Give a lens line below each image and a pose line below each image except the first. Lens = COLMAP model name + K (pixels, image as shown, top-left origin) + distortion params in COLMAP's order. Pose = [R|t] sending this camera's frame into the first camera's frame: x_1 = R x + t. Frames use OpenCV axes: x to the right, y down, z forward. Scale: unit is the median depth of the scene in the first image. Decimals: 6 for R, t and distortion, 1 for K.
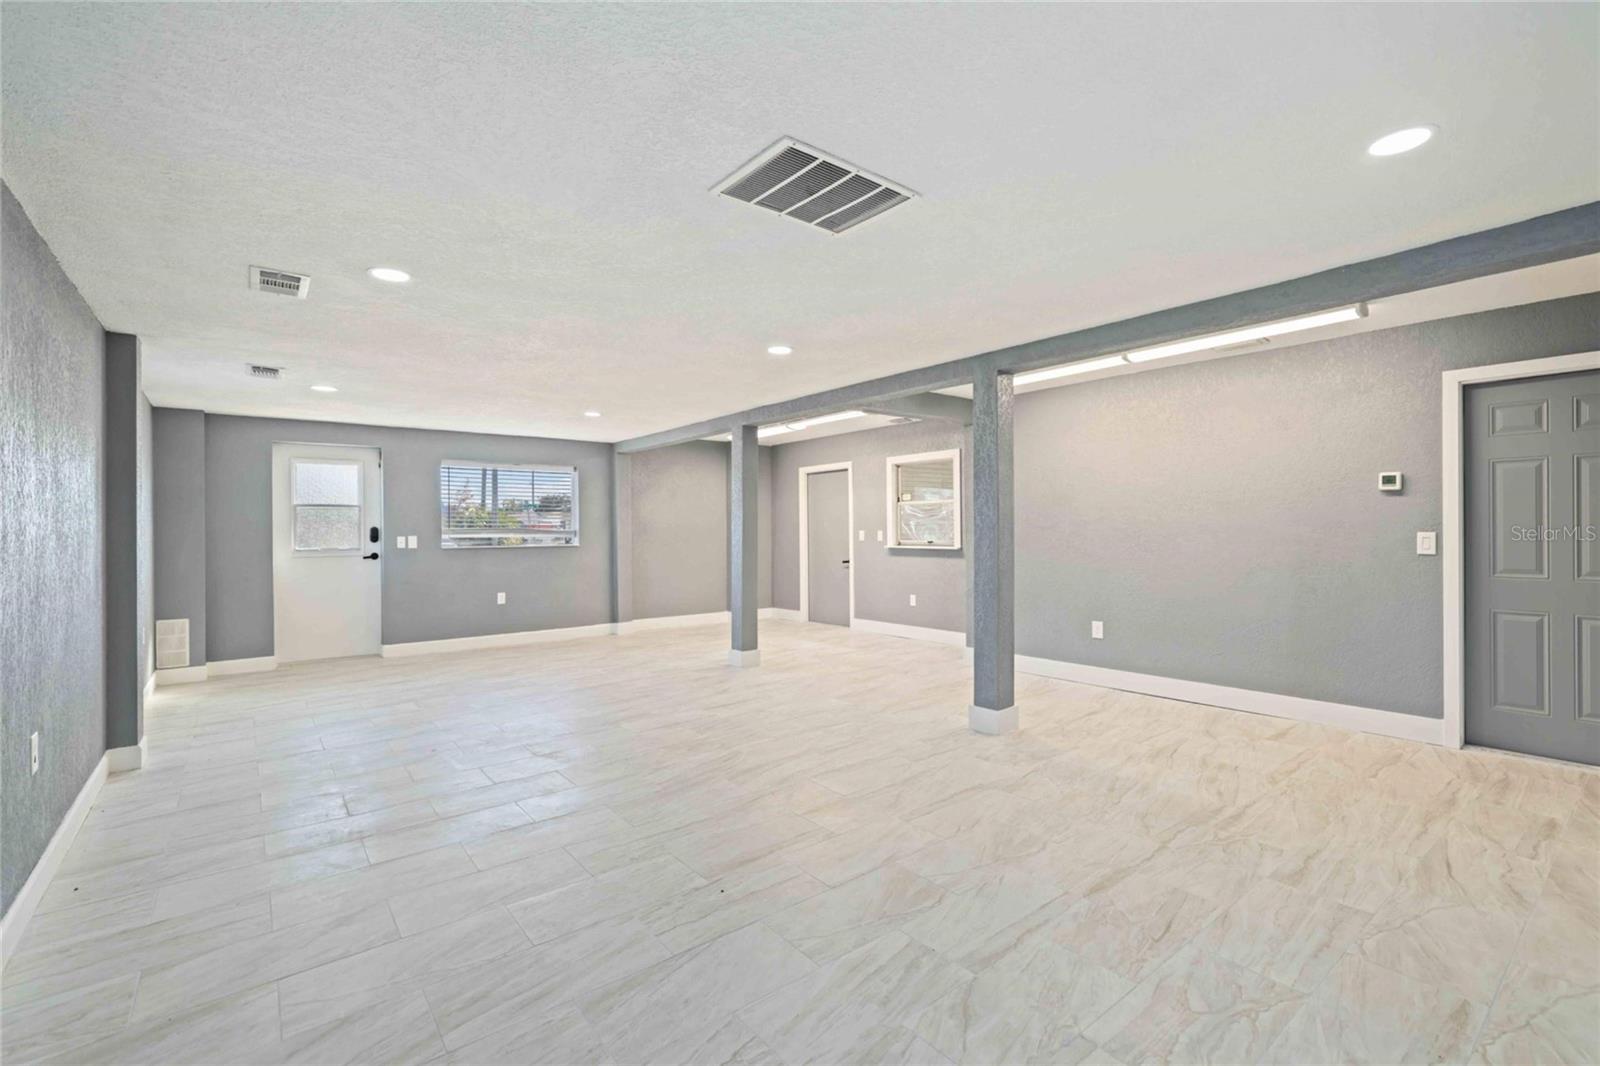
lens RADIAL K [[699.2, 0, 793.9], [0, 699.2, 539.5], [0, 0, 1]] dist [0.001124, 0.001077]
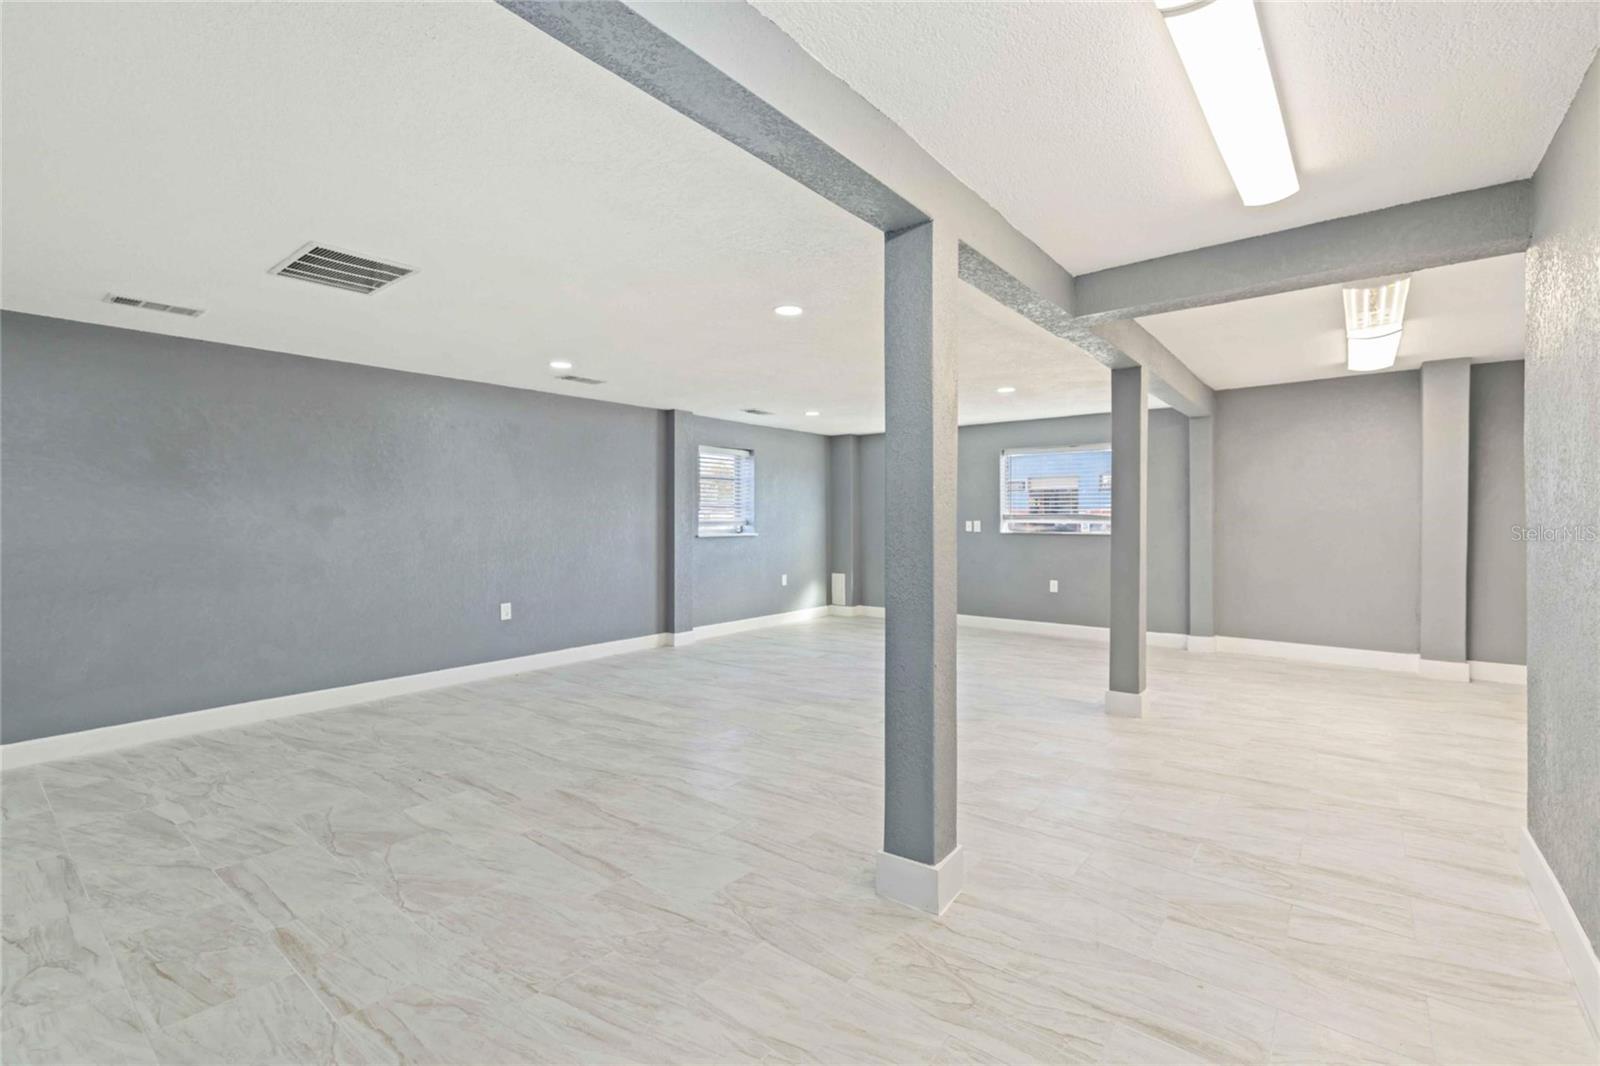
lens RADIAL K [[699.2, 0, 810.7], [0, 699.2, 500.7], [0, 0, 1]] dist [0.001124, 0.001077]
pose [[0.231971, -0.017115, -0.972572, 0.582770], [-0.012180, 0.999716, -0.020497, -0.013331], [0.972646, 0.016601, 0.231697, 0.576515]]
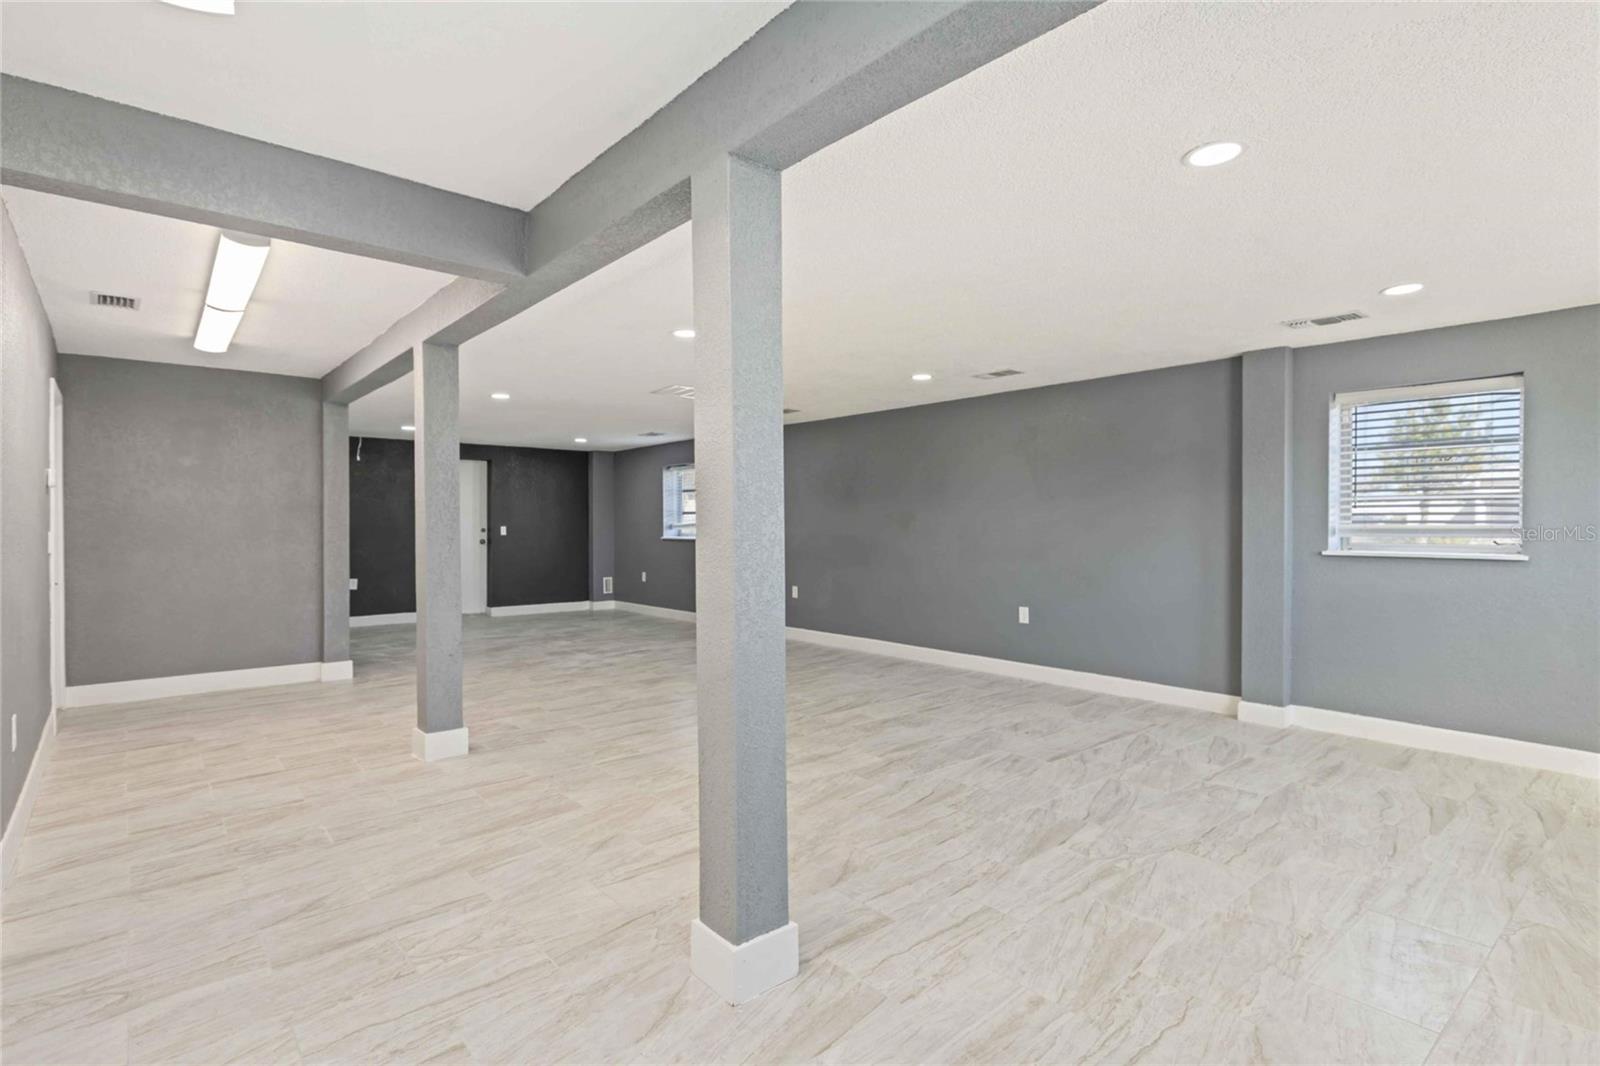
lens RADIAL K [[794.9, 0, 800.0], [0, 794.9, 529.3], [0, 0, 1]] dist [0.002025, -0.000092]
pose [[-0.999573, 0.008446, -0.027987, -0.099746], [0.007870, 0.999756, 0.020637, -0.019529], [0.028154, 0.020407, -0.999395, 1.461958]]
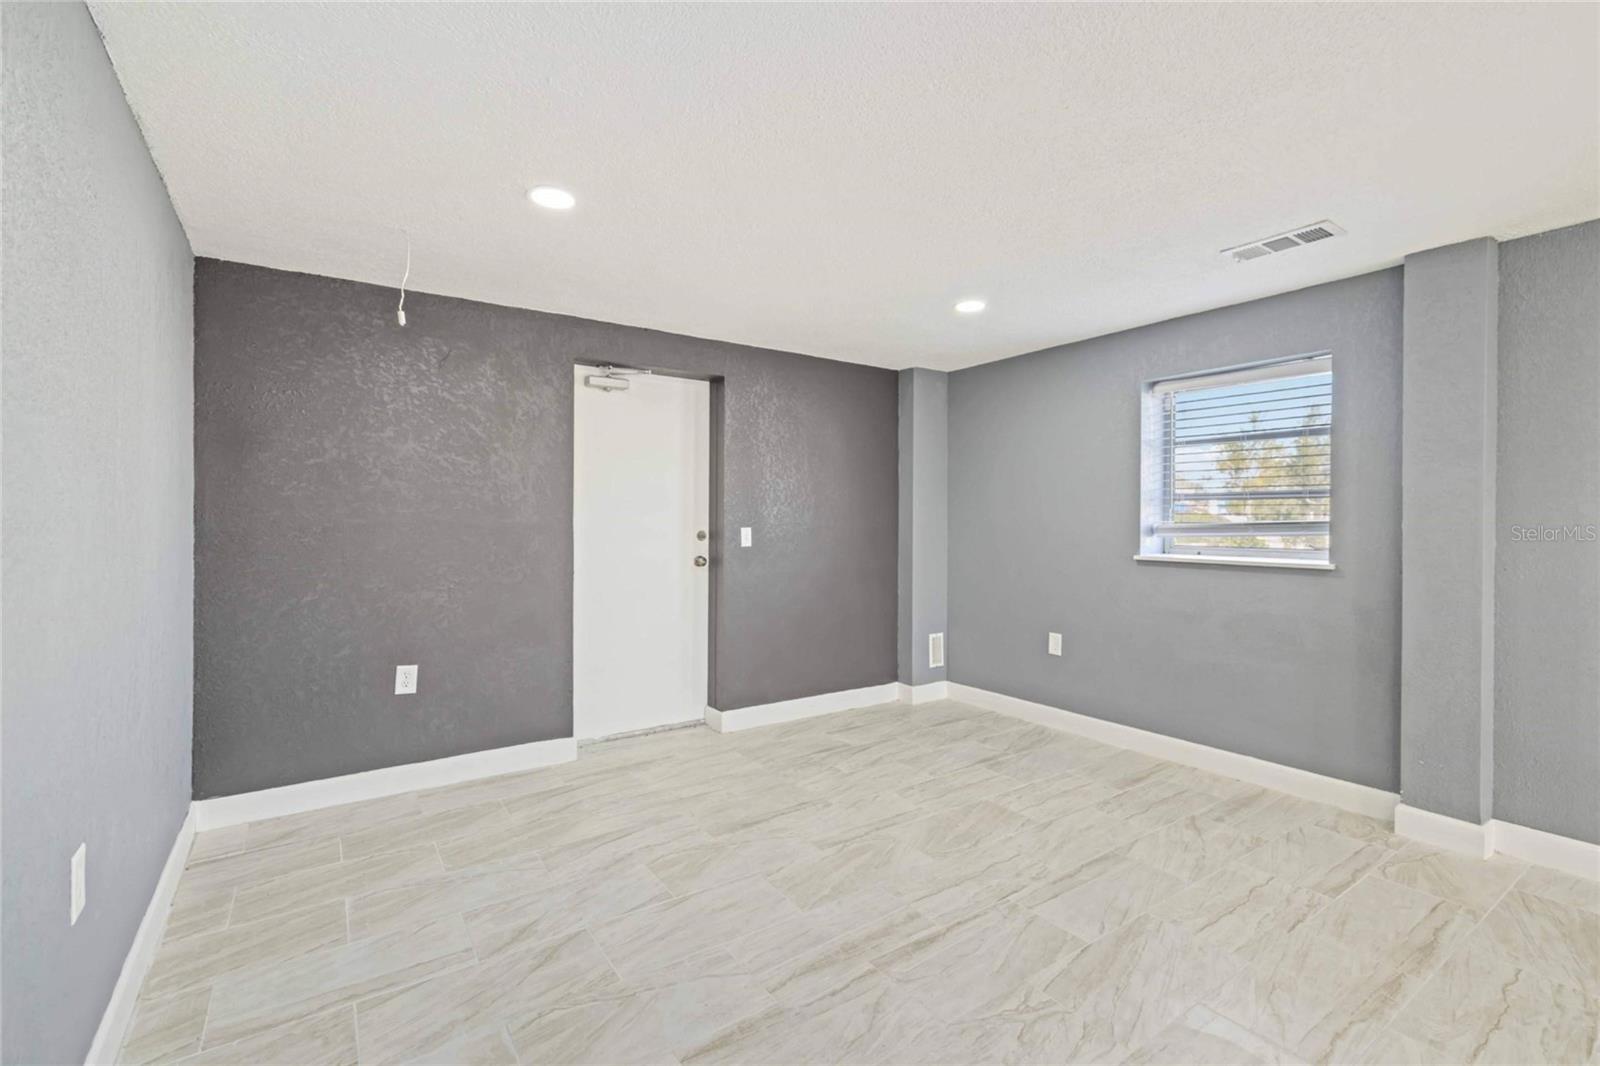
lens RADIAL K [[699.2, 0, 788.8], [0, 699.2, 526.9], [0, 0, 1]] dist [0.001124, 0.001077]
pose [[-0.997204, 0.002904, 0.074676, 0.432515], [0.004444, 0.999781, 0.020464, -0.008795], [-0.074600, 0.020738, -0.996998, 0.327545]]
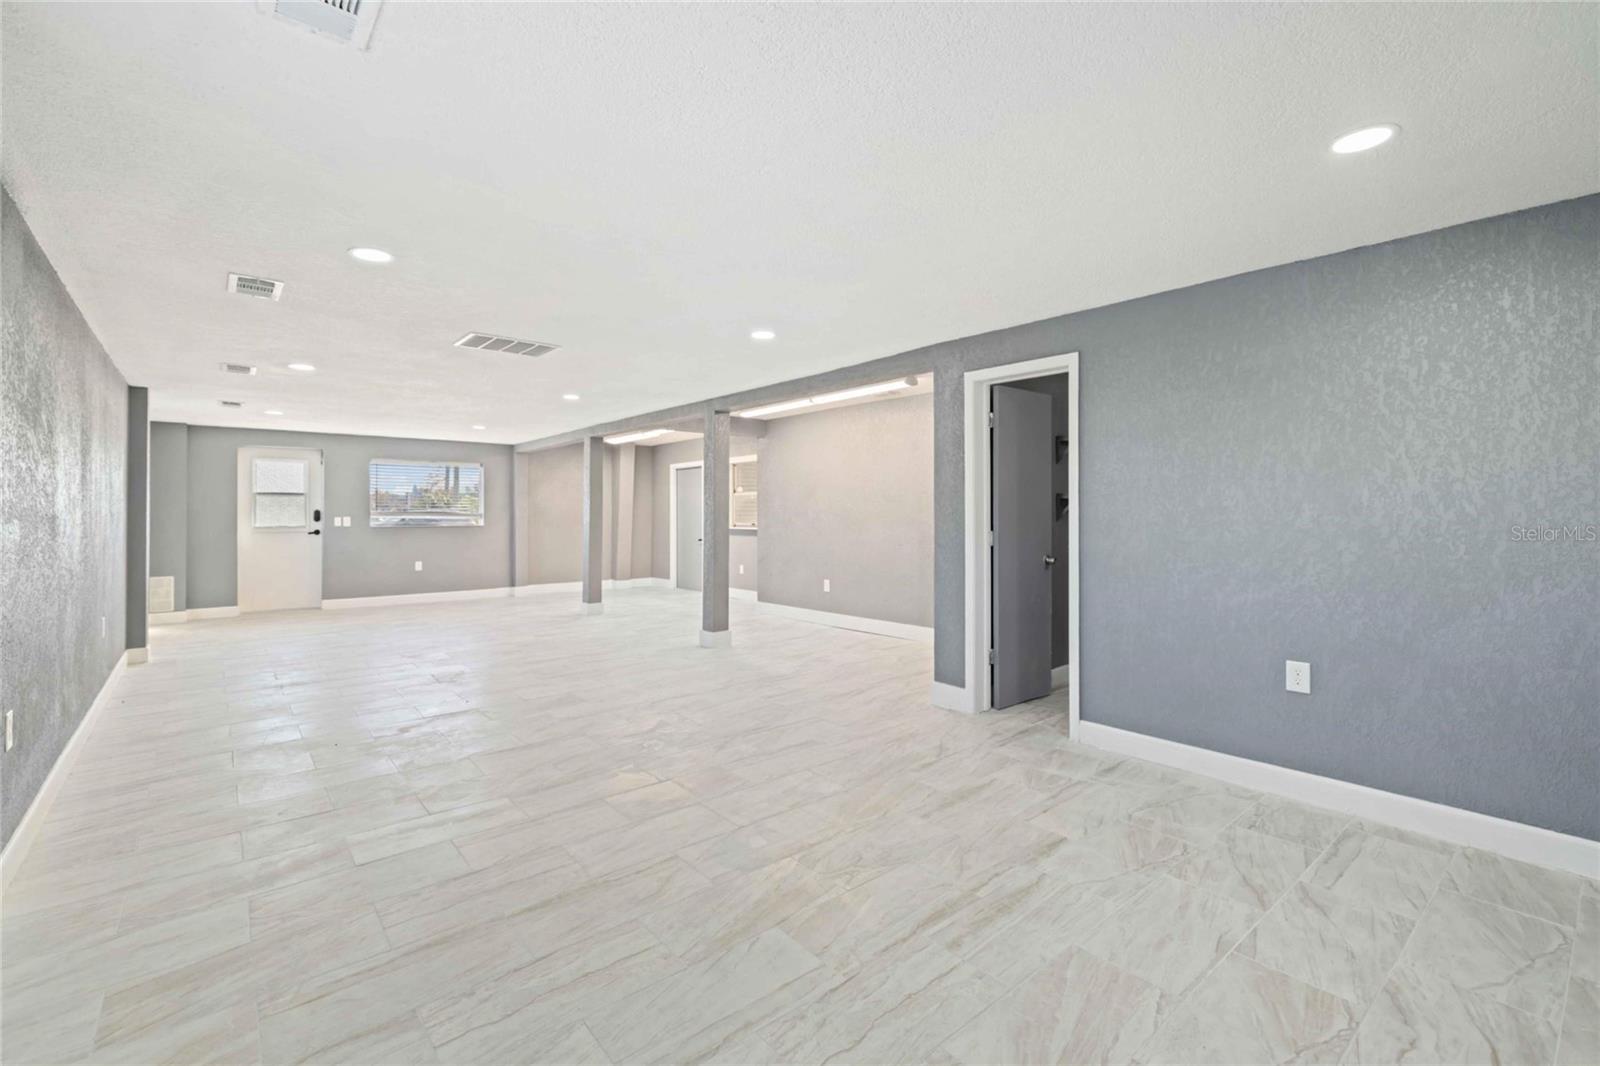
lens RADIAL K [[699.2, 0, 787.3], [0, 699.2, 517.2], [0, 0, 1]] dist [0.001124, 0.001077]
pose [[0.999845, 0.005487, 0.016758, 0.307247], [-0.005325, 0.999939, -0.009686, 0.004368], [-0.016811, 0.009595, 0.999813, -0.385786]]
